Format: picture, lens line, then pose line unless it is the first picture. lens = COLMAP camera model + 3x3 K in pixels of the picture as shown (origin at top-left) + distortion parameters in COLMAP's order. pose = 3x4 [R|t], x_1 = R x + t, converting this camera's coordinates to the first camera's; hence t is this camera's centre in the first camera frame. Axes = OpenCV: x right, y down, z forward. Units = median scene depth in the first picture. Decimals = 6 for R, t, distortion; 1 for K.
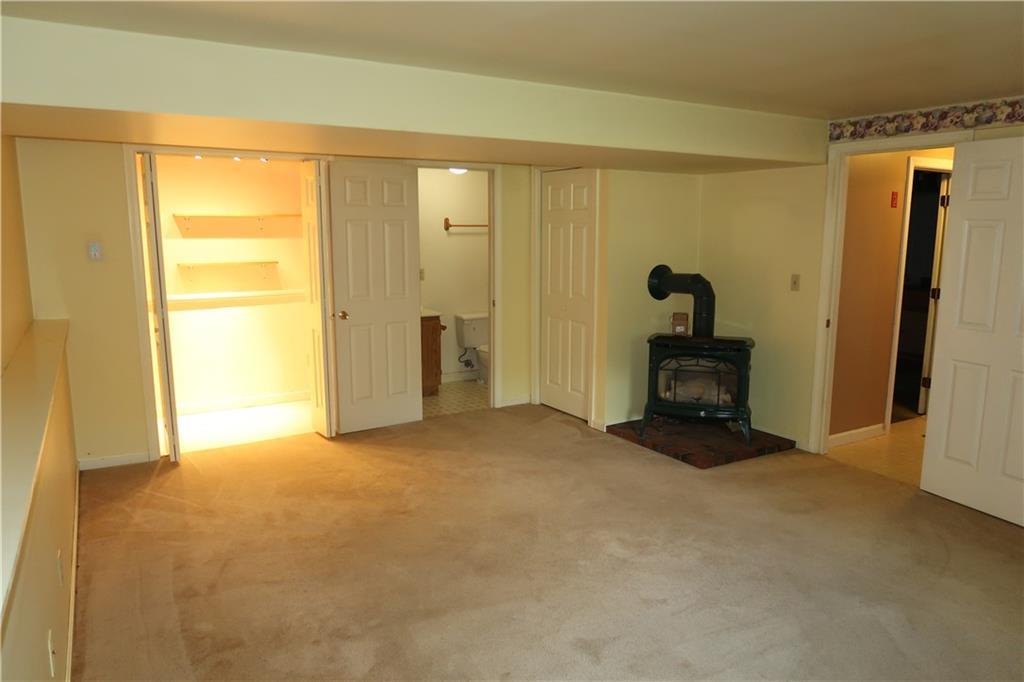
lens RADIAL K [[707.7, 0, 518.8], [0, 707.7, 341.0], [0, 0, 1]] dist [-0.022430, 0.007669]
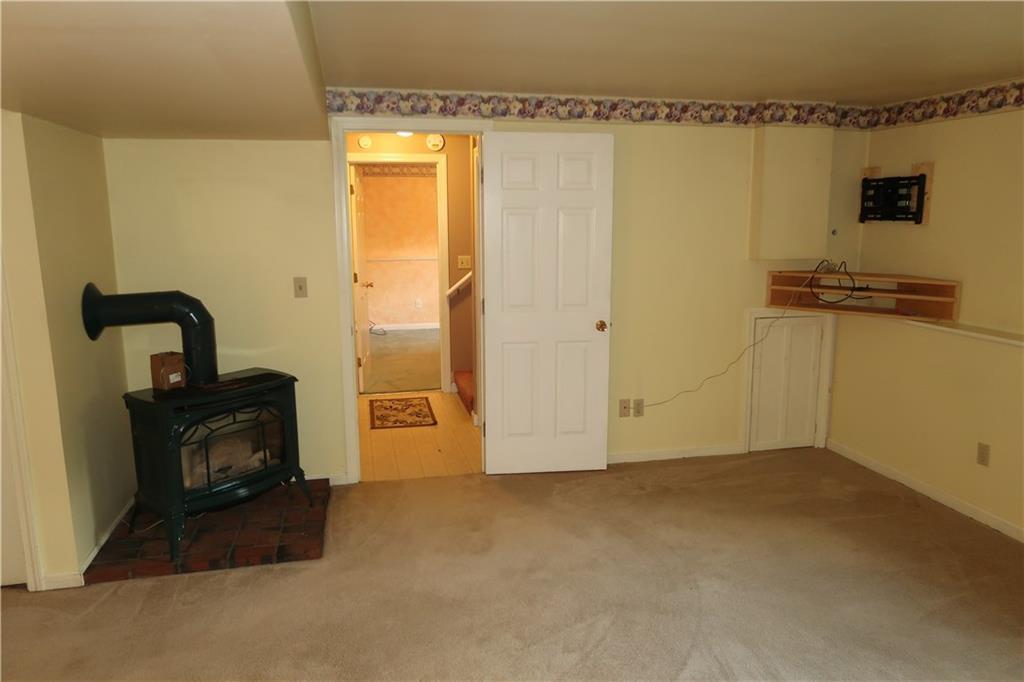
lens RADIAL K [[707.7, 0, 512.6], [0, 707.7, 340.0], [0, 0, 1]] dist [-0.022430, 0.007669]
pose [[0.312734, -0.175077, 0.933566, -0.310128], [0.159110, 0.978634, 0.130228, -0.097766], [-0.936419, 0.107813, 0.333909, 0.558357]]
